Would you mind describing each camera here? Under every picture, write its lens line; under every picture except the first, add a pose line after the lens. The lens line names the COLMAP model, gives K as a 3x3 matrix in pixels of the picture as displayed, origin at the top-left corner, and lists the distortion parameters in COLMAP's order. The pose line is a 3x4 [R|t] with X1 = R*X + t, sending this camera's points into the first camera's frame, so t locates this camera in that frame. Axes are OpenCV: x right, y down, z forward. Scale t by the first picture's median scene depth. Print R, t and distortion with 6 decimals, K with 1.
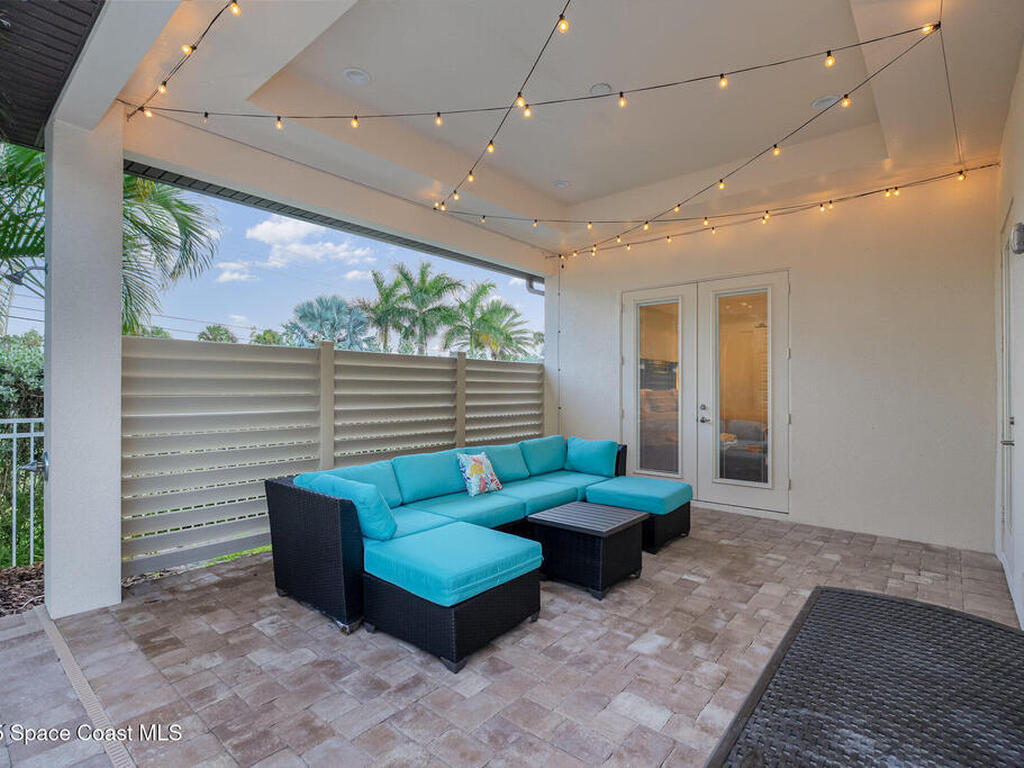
lens RADIAL K [[508.0, 0, 512.0], [0, 508.0, 384.0], [0, 0, 1]] dist [0.000702, 0.000454]
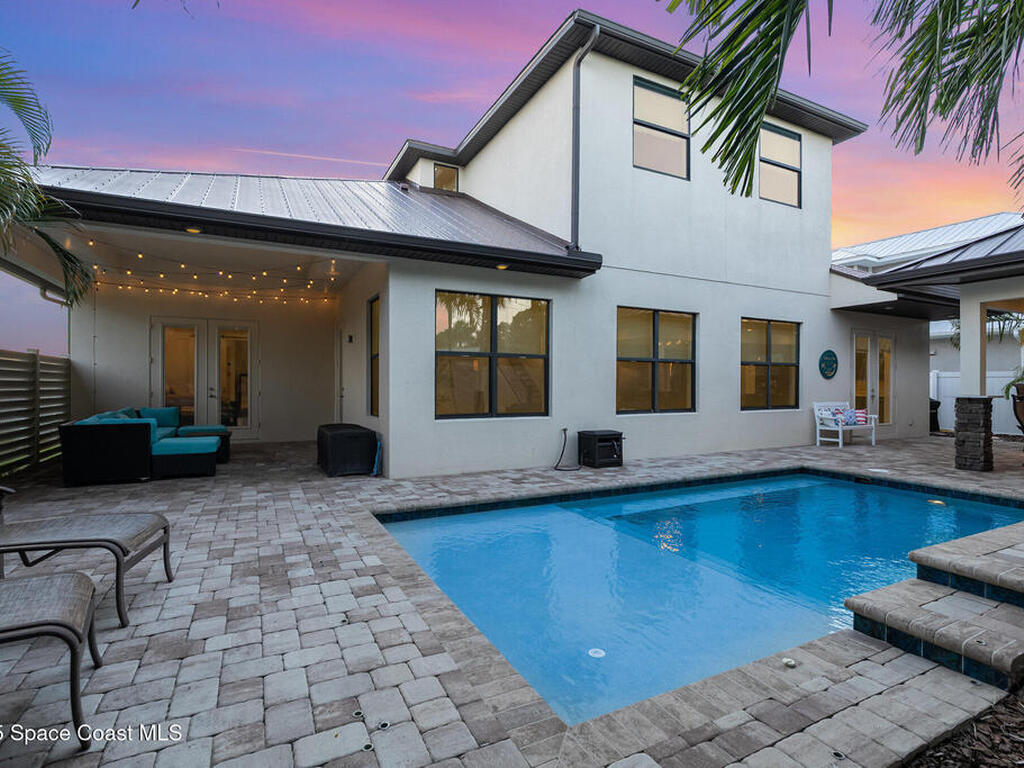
lens RADIAL K [[508.0, 0, 512.0], [0, 508.0, 384.0], [0, 0, 1]] dist [0.000702, 0.000454]
pose [[0.381332, 0.000215, 0.924438, -0.797676], [-0.011275, 0.999927, 0.004419, 0.006932], [-0.924369, -0.012109, 0.381307, -0.610609]]
